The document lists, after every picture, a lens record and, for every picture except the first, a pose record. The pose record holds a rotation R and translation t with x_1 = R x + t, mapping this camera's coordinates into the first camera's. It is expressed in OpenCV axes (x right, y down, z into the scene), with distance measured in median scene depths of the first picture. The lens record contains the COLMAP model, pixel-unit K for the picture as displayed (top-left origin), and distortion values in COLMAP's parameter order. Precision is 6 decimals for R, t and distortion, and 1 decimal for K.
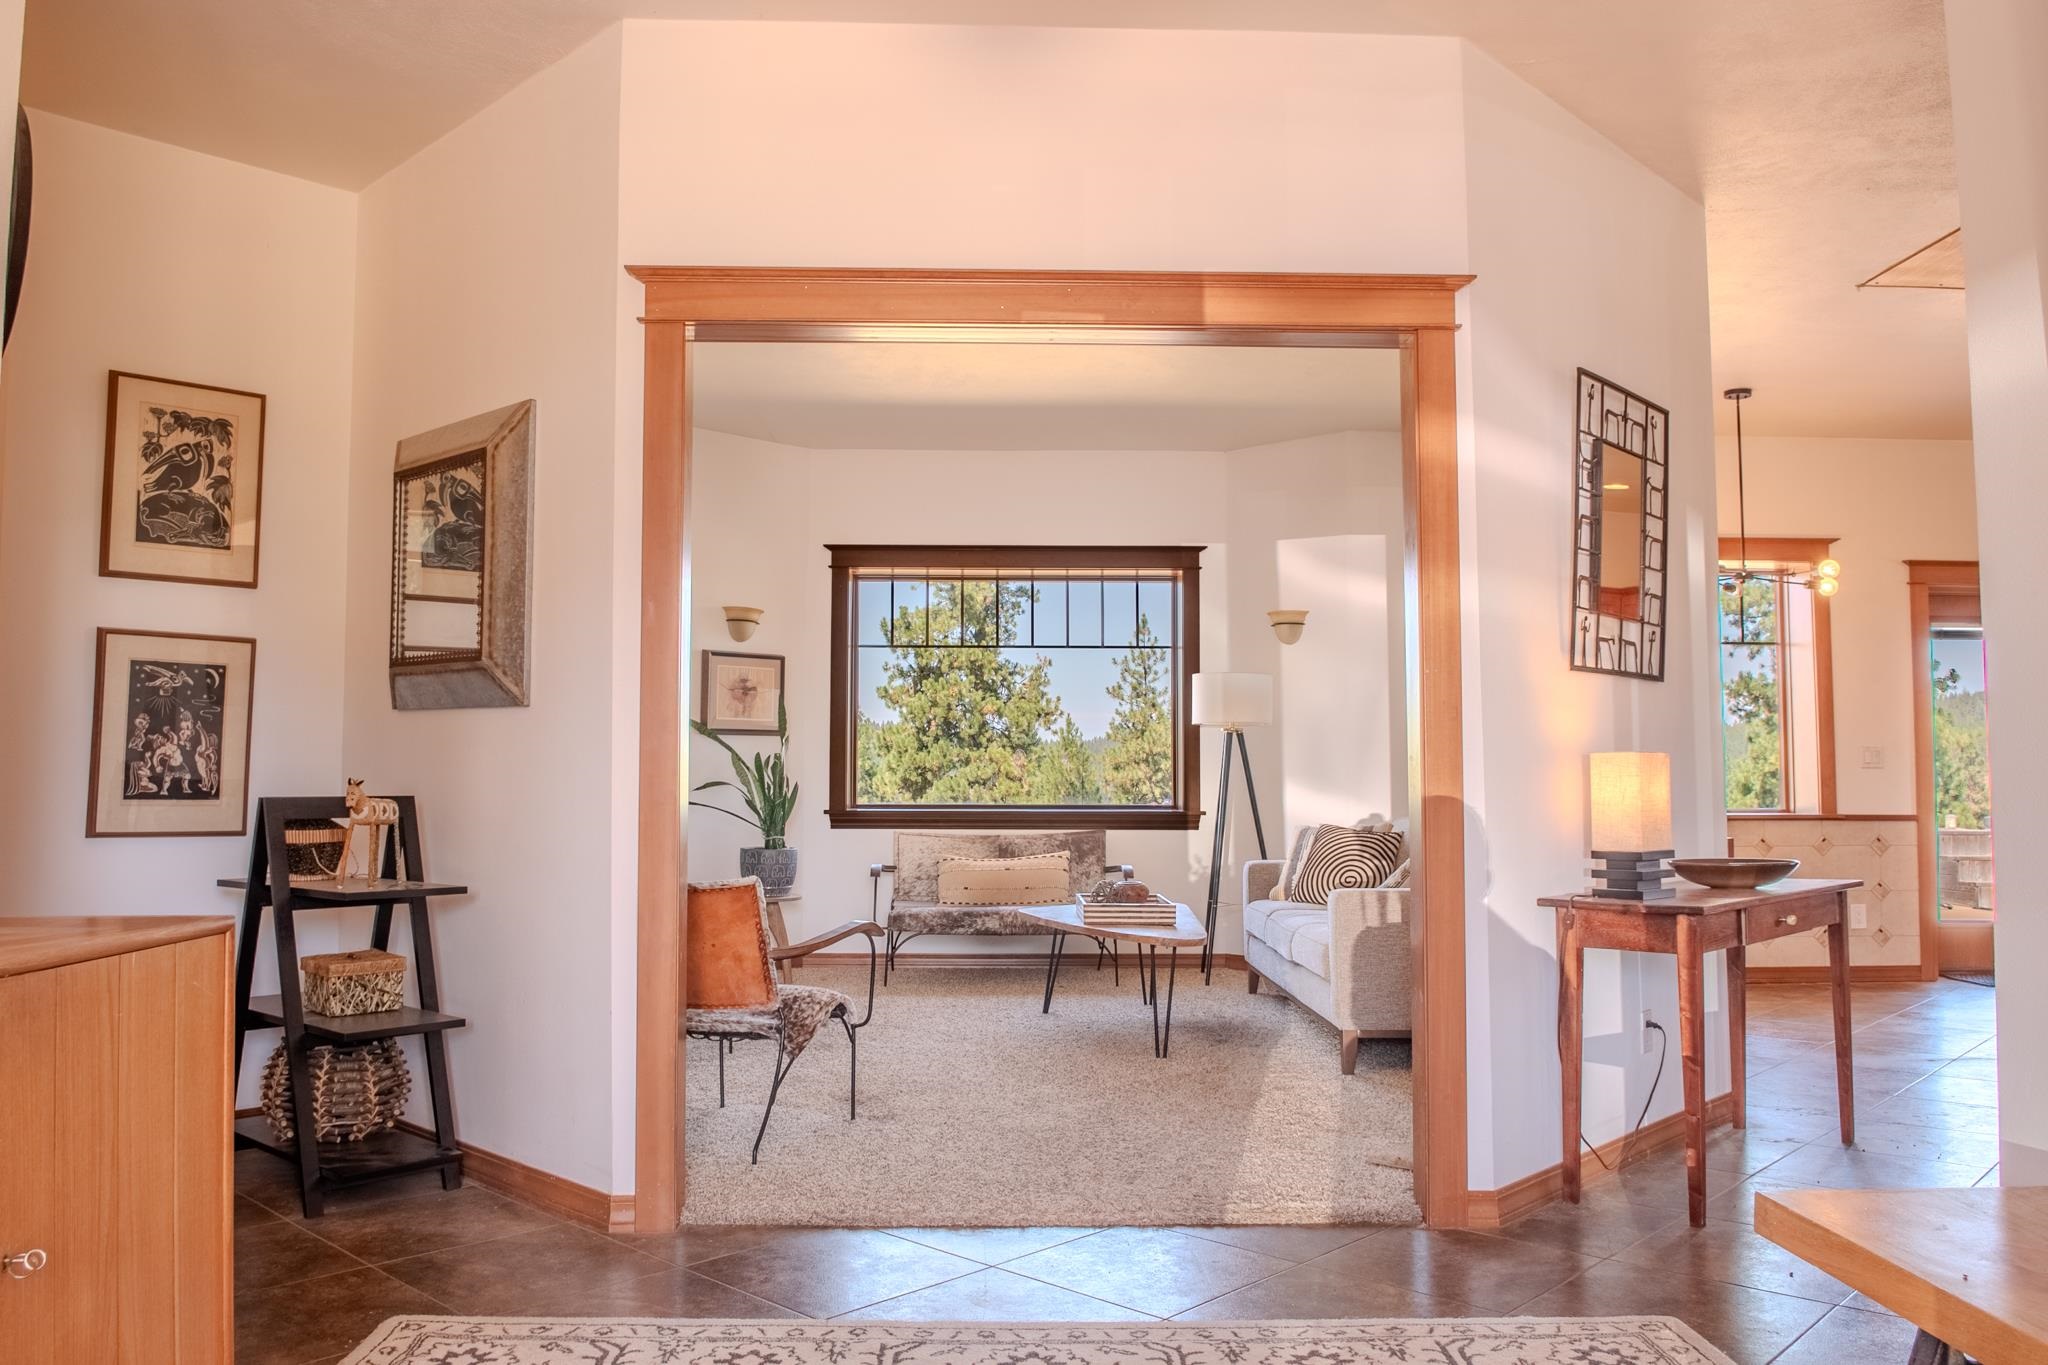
lens RADIAL K [[1513.5, 0, 1024.0], [0, 1513.5, 682.5], [0, 0, 1]] dist [-0.007530, -0.086965]
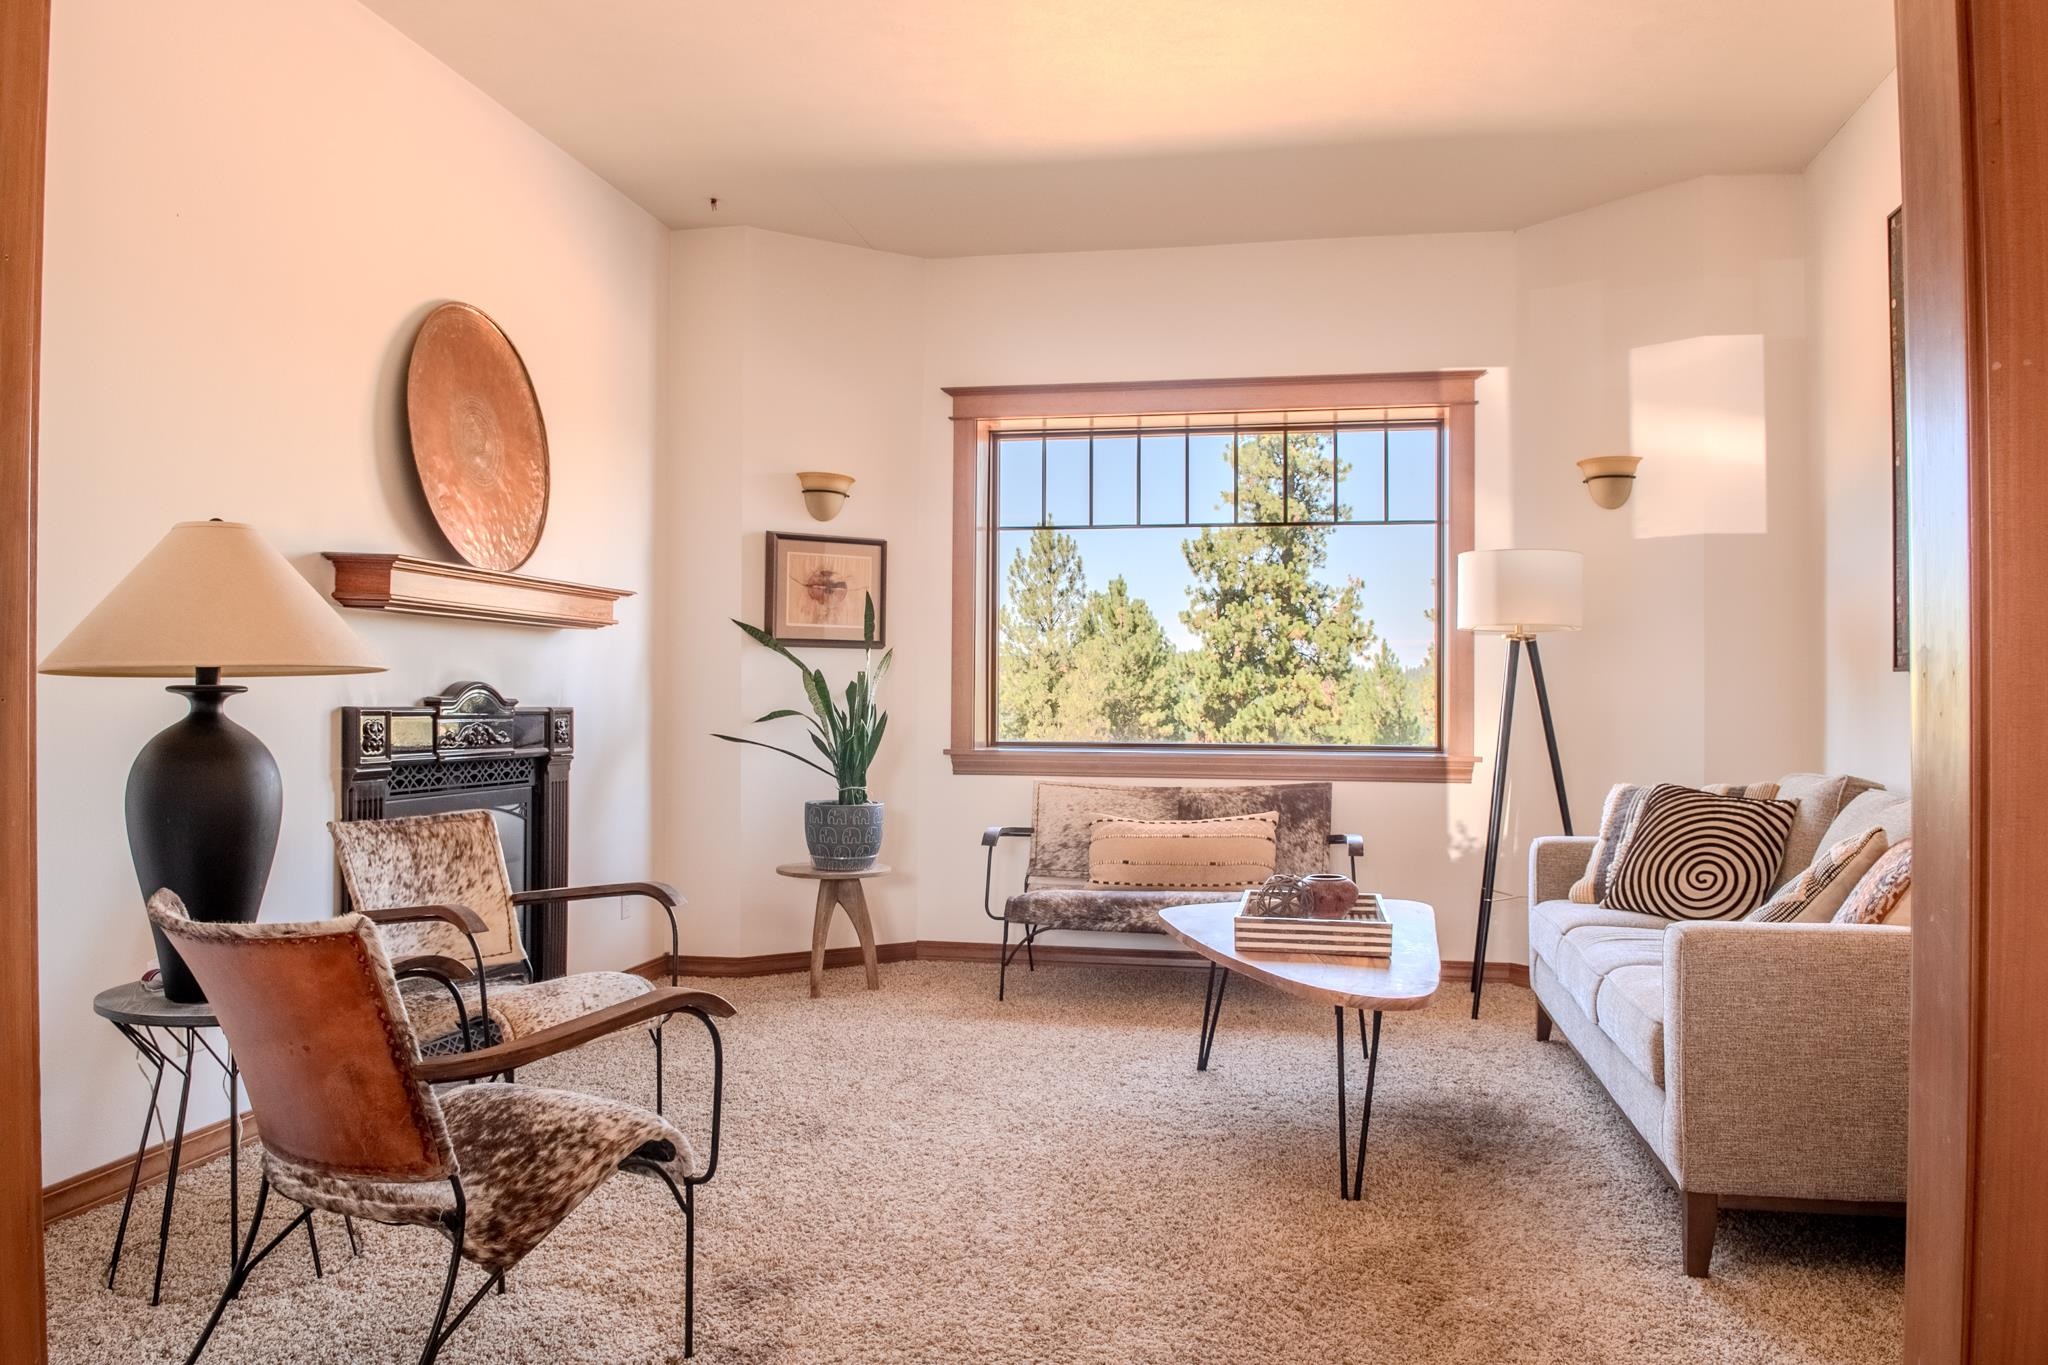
lens RADIAL K [[1513.5, 0, 1024.0], [0, 1513.5, 682.5], [0, 0, 1]] dist [-0.007530, -0.086965]
pose [[0.978032, 0.001070, -0.208452, 0.059235], [0.008857, 0.998870, 0.046684, 0.017392], [0.208266, -0.047504, 0.976918, 0.285224]]
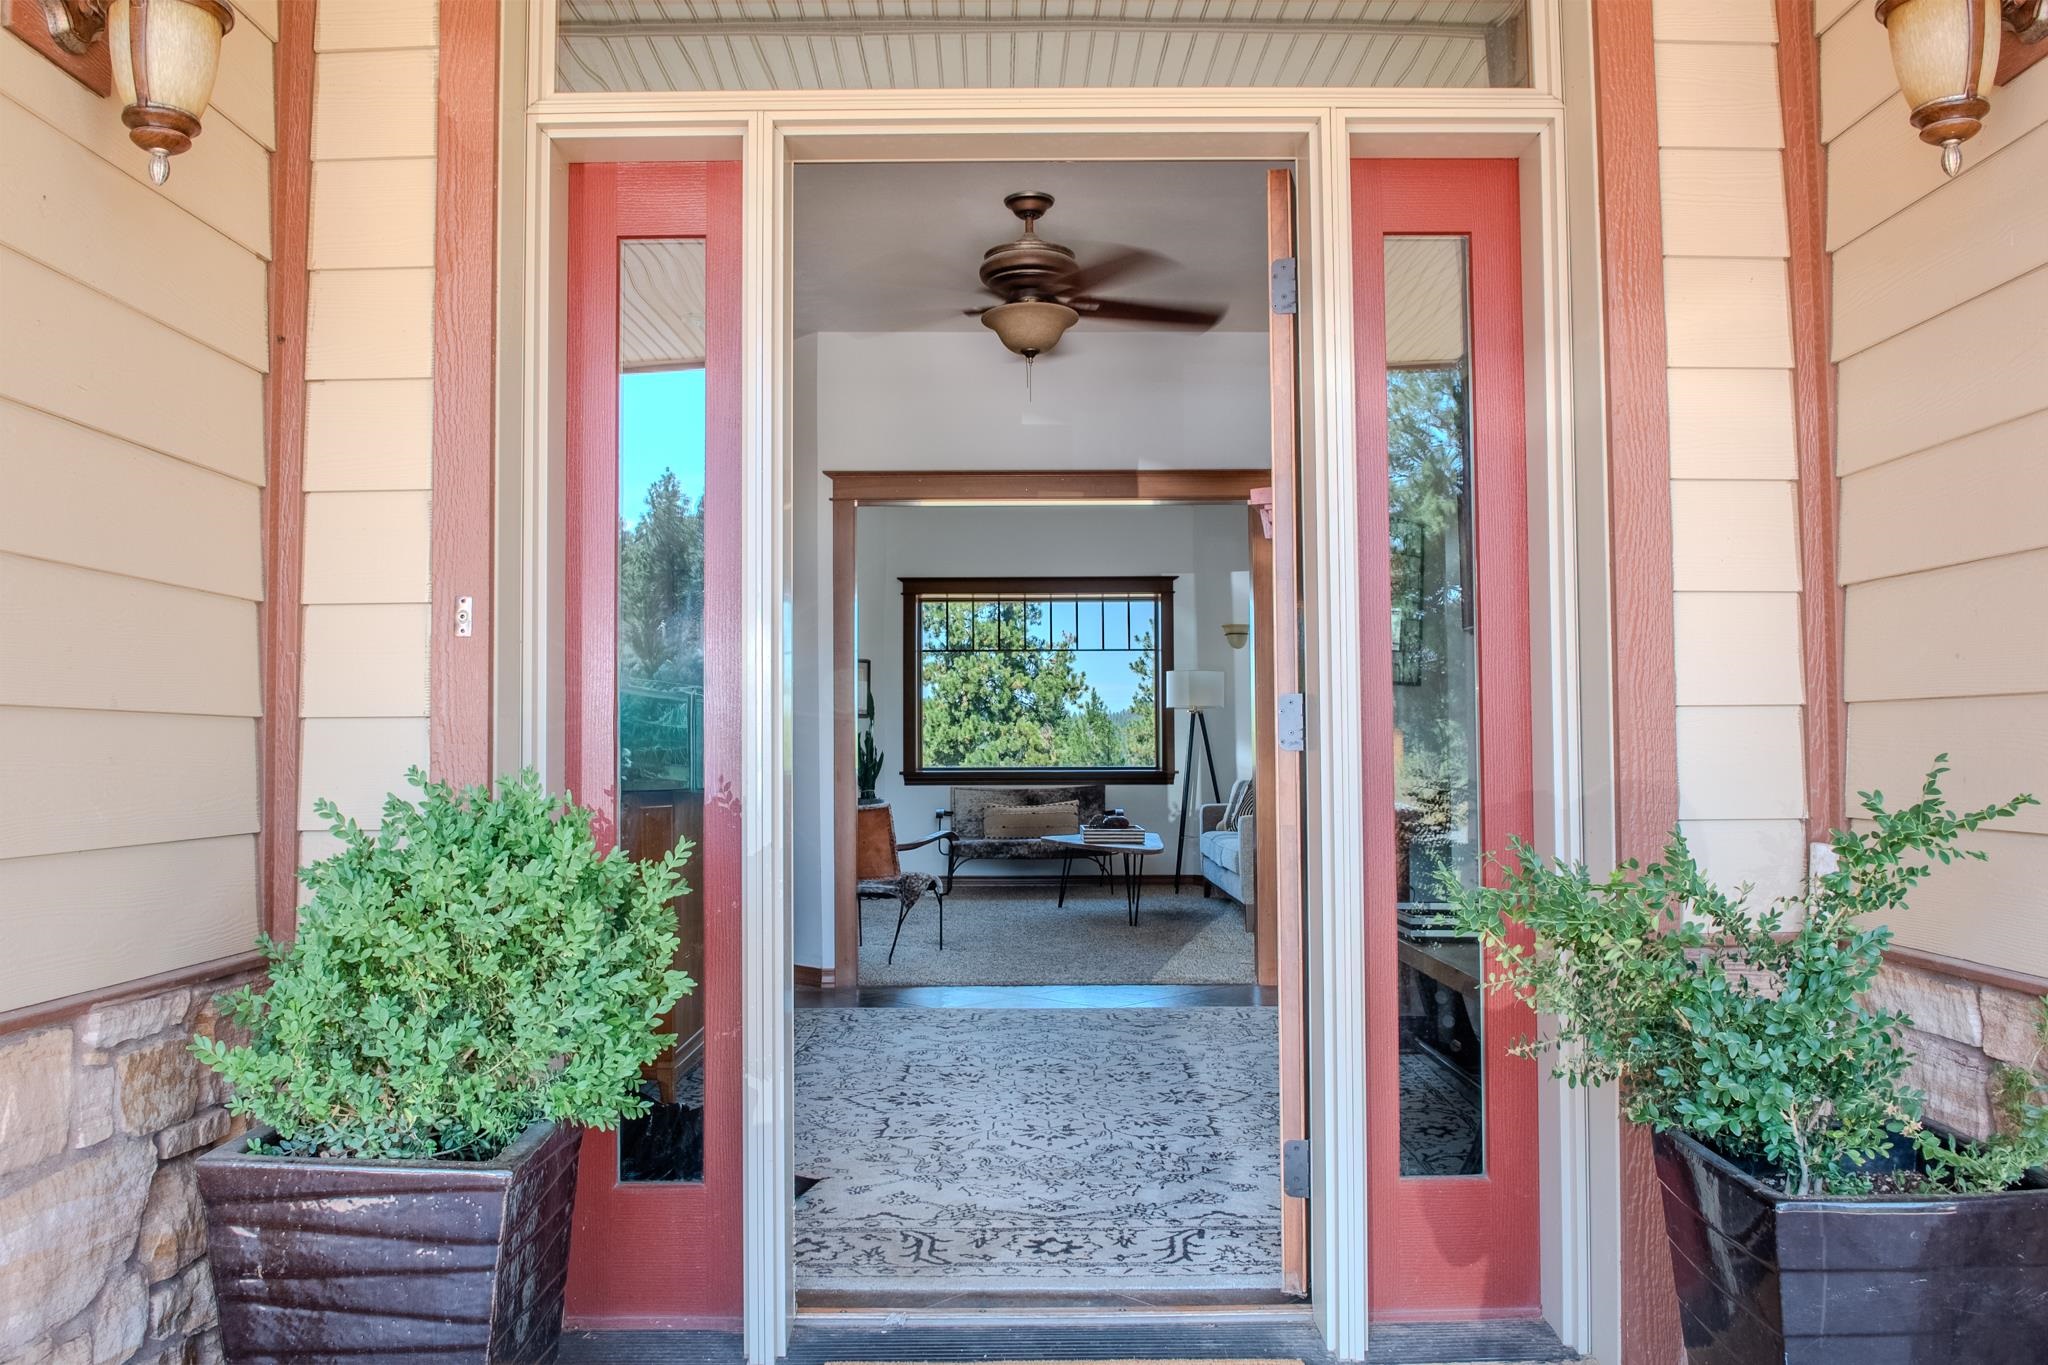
lens RADIAL K [[1506.4, 0, 1024.0], [0, 1506.4, 682.5], [0, 0, 1]] dist [0.022308, -0.004277]
pose [[0.999795, -0.007910, -0.018633, 0.006535], [0.008240, 0.999810, 0.017684, -0.019485], [0.018490, -0.017834, 0.999670, -0.356947]]
